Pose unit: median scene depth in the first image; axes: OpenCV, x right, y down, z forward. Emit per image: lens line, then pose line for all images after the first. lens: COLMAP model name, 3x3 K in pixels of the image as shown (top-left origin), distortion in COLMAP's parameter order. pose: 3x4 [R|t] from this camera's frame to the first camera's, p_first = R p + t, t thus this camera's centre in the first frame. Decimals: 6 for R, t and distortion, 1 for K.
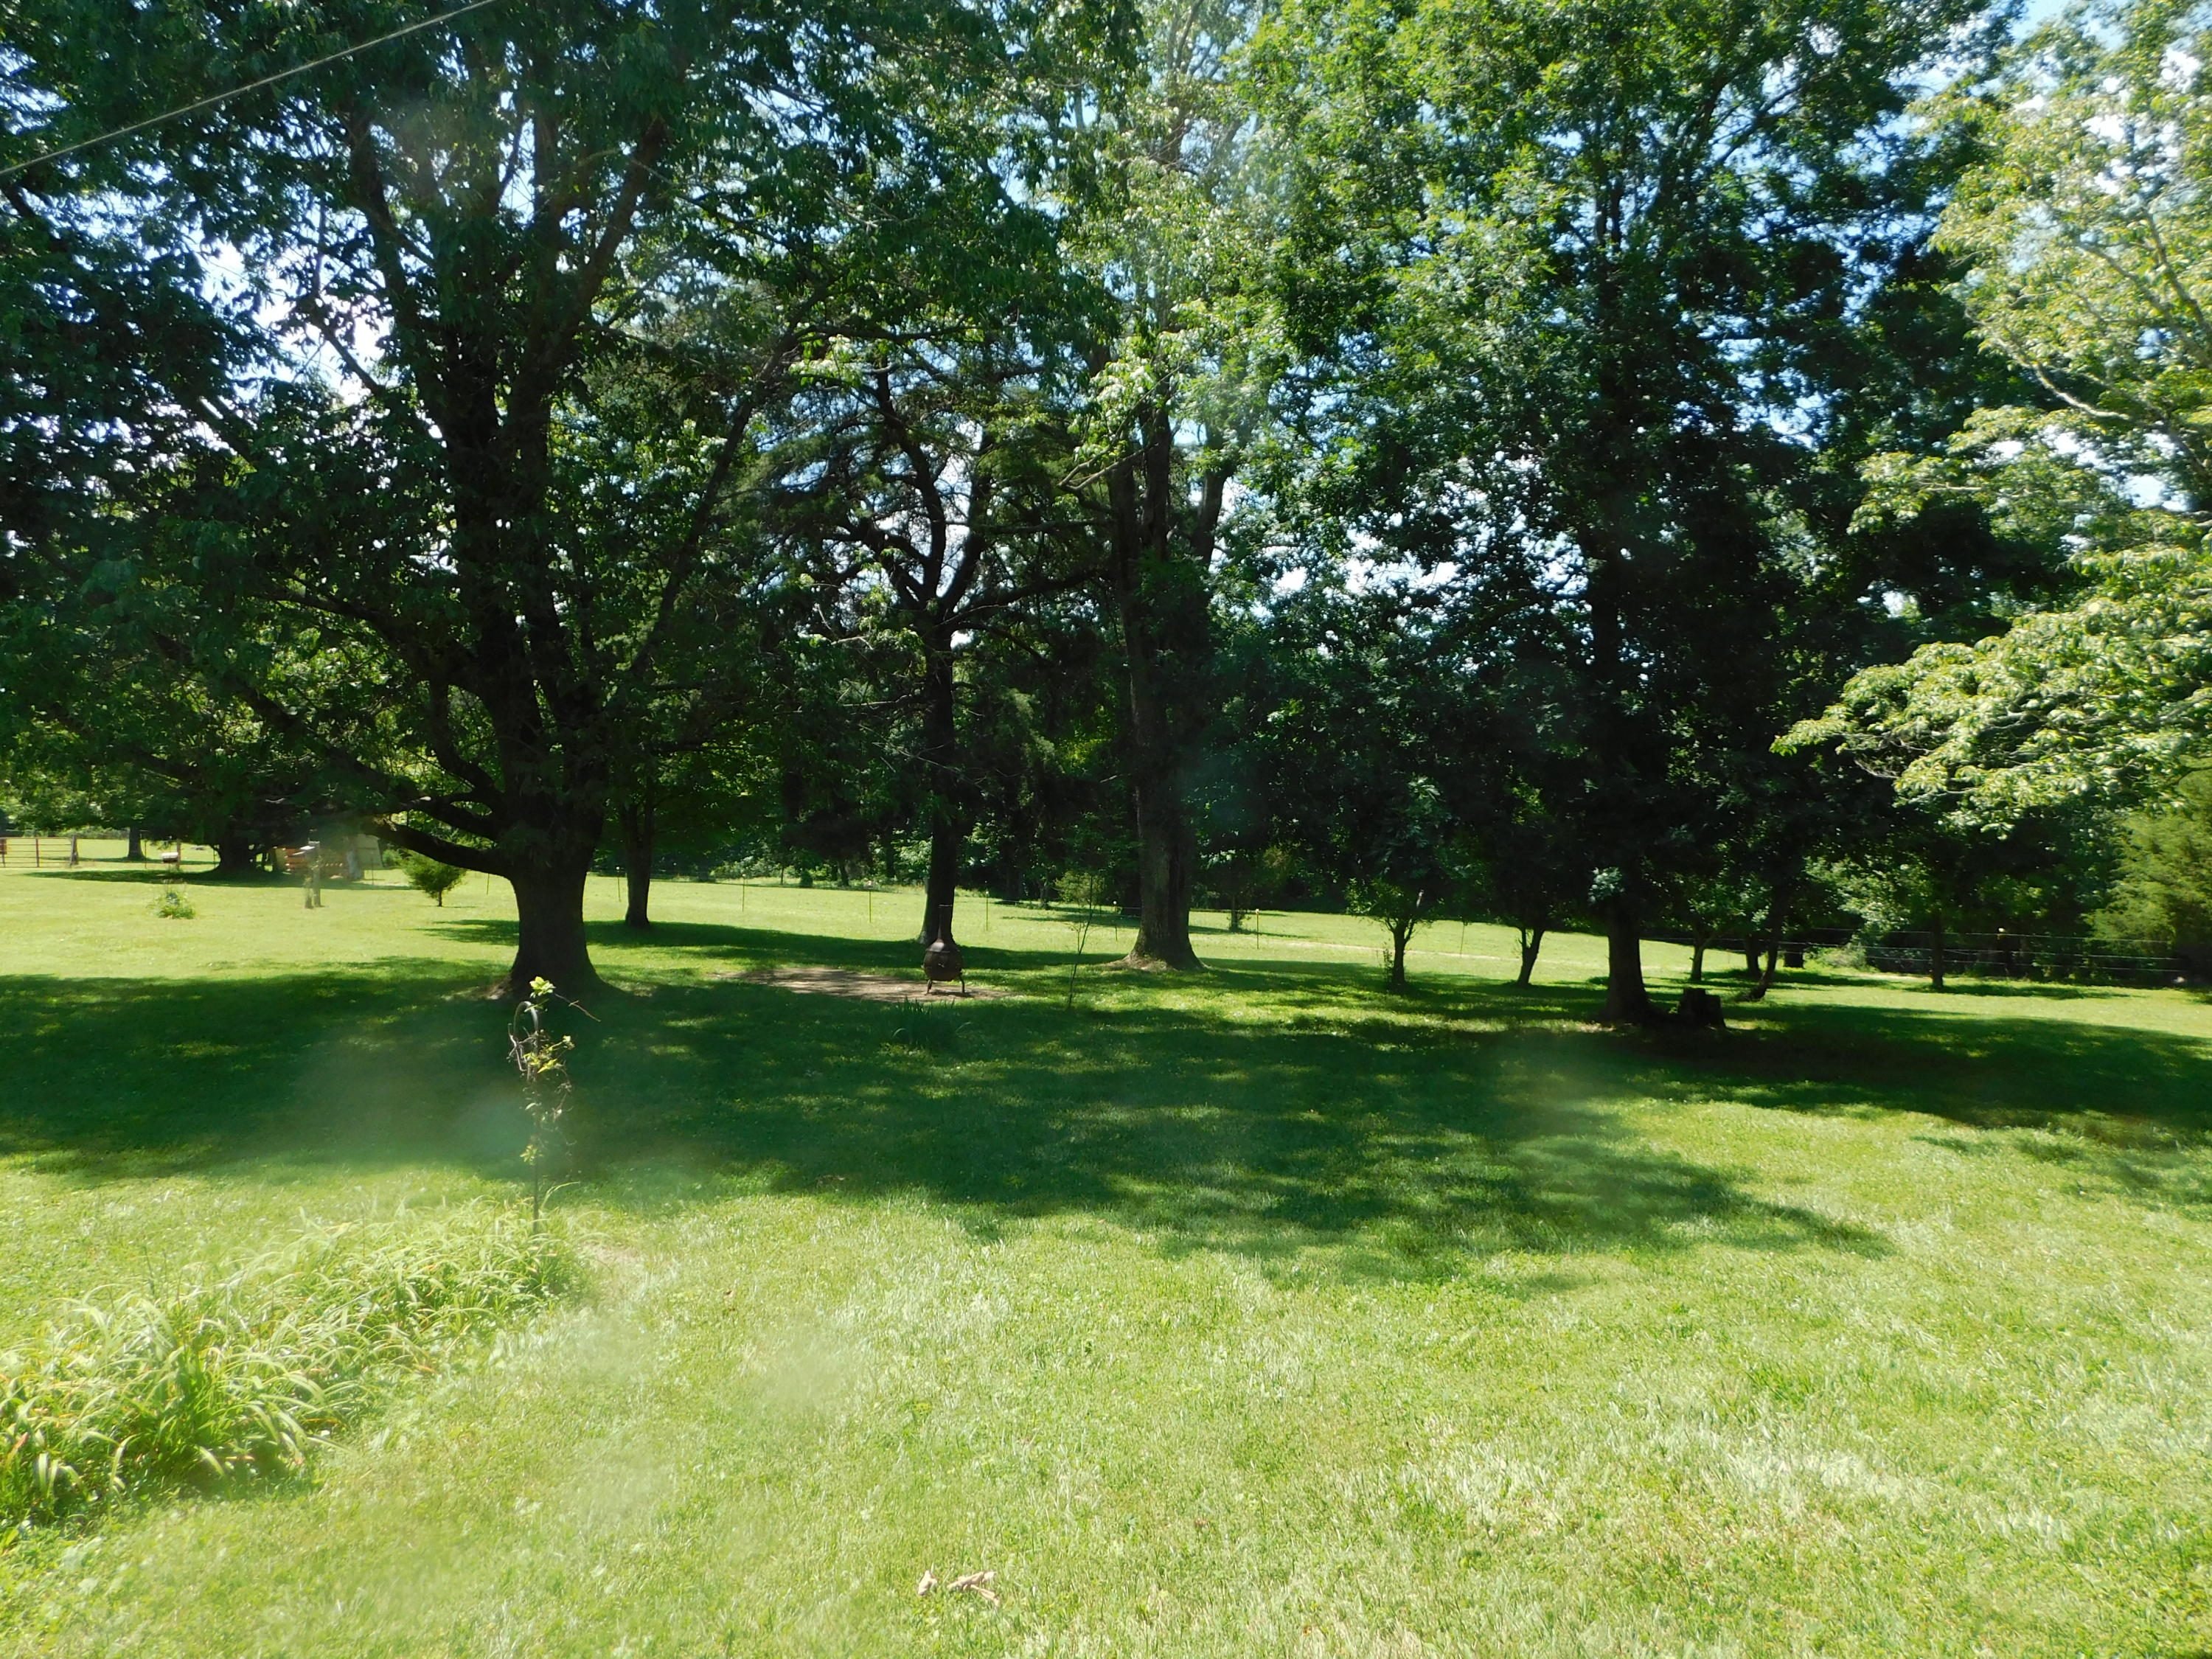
lens RADIAL K [[1458.0, 0, 1112.0], [0, 1458.0, 830.4], [0, 0, 1]] dist [-0.062051, 0.059001]
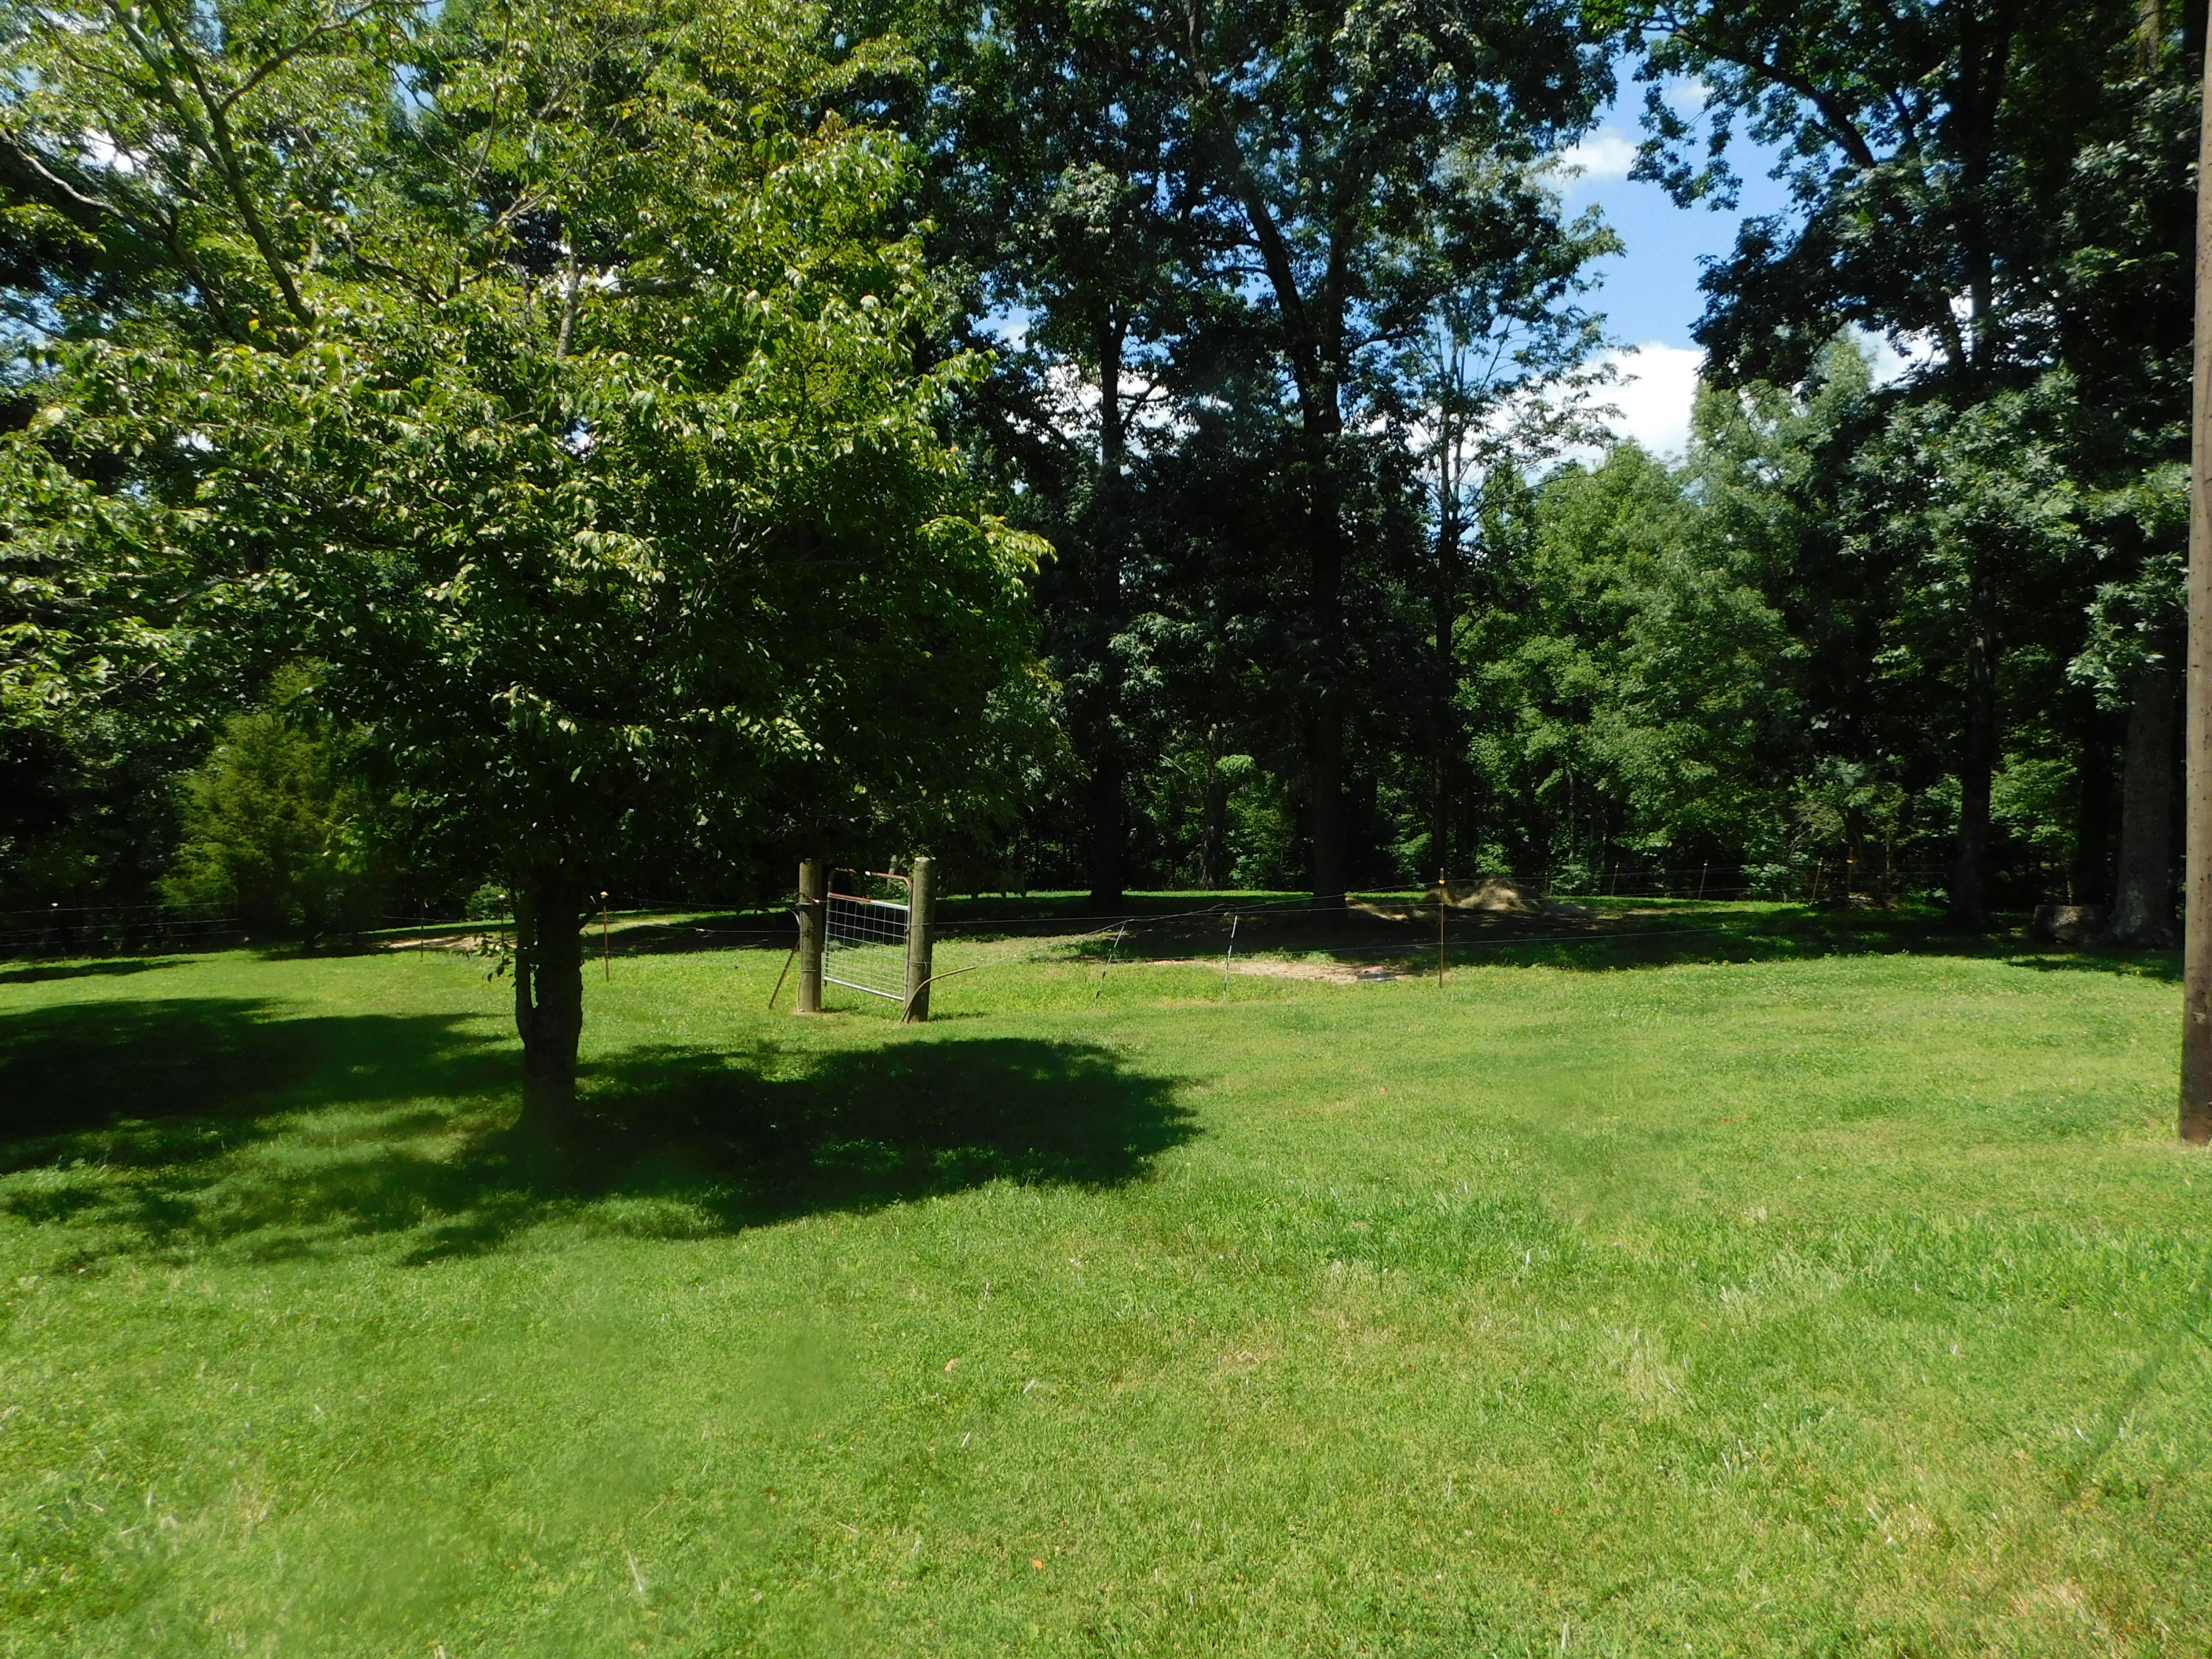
lens RADIAL K [[1458.0, 0, 1112.0], [0, 1458.0, 830.4], [0, 0, 1]] dist [-0.062051, 0.059001]
pose [[0.379514, -0.037457, 0.924428, 0.084159], [0.017282, 0.999293, 0.033395, 0.008827], [-0.925025, 0.003302, 0.379893, 0.098953]]
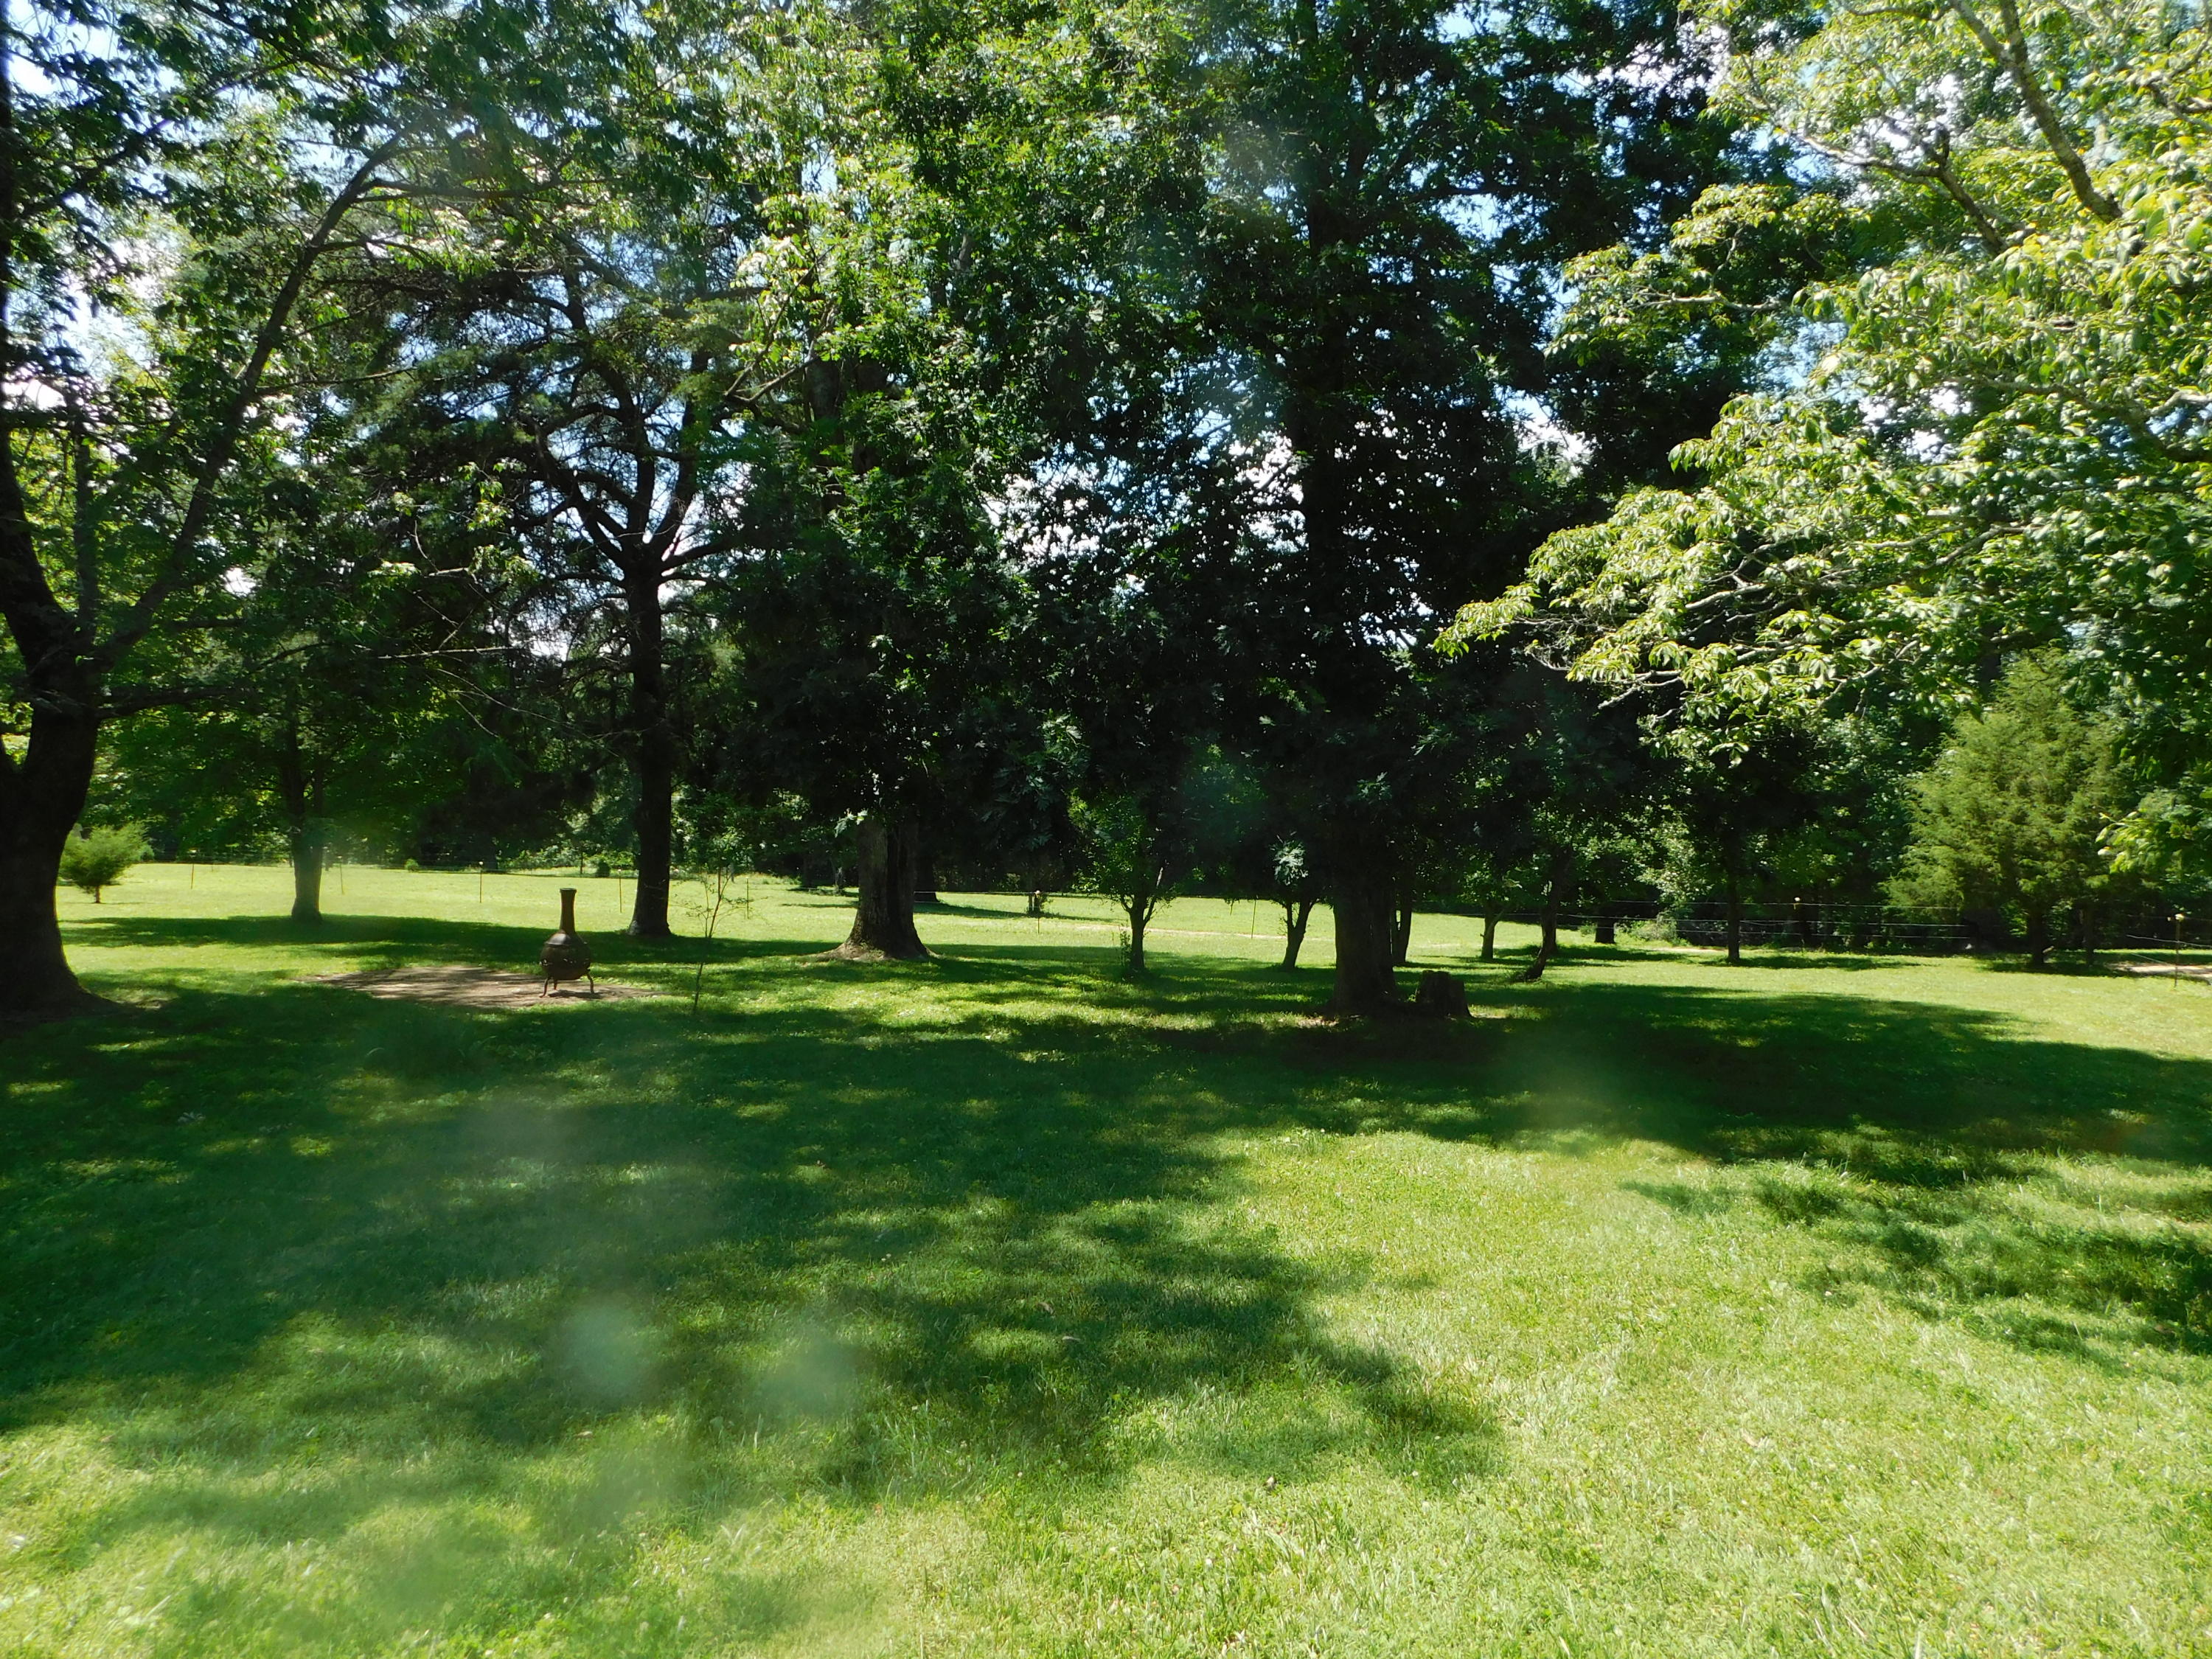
lens RADIAL K [[1470.3, 0, 1108.6], [0, 1470.3, 823.6], [0, 0, 1]] dist [-0.064056, 0.061621]
pose [[0.994509, -0.011997, 0.103958, 0.105997], [0.011337, 0.999912, 0.006938, 0.012159], [-0.104032, -0.005721, 0.994557, 0.141671]]
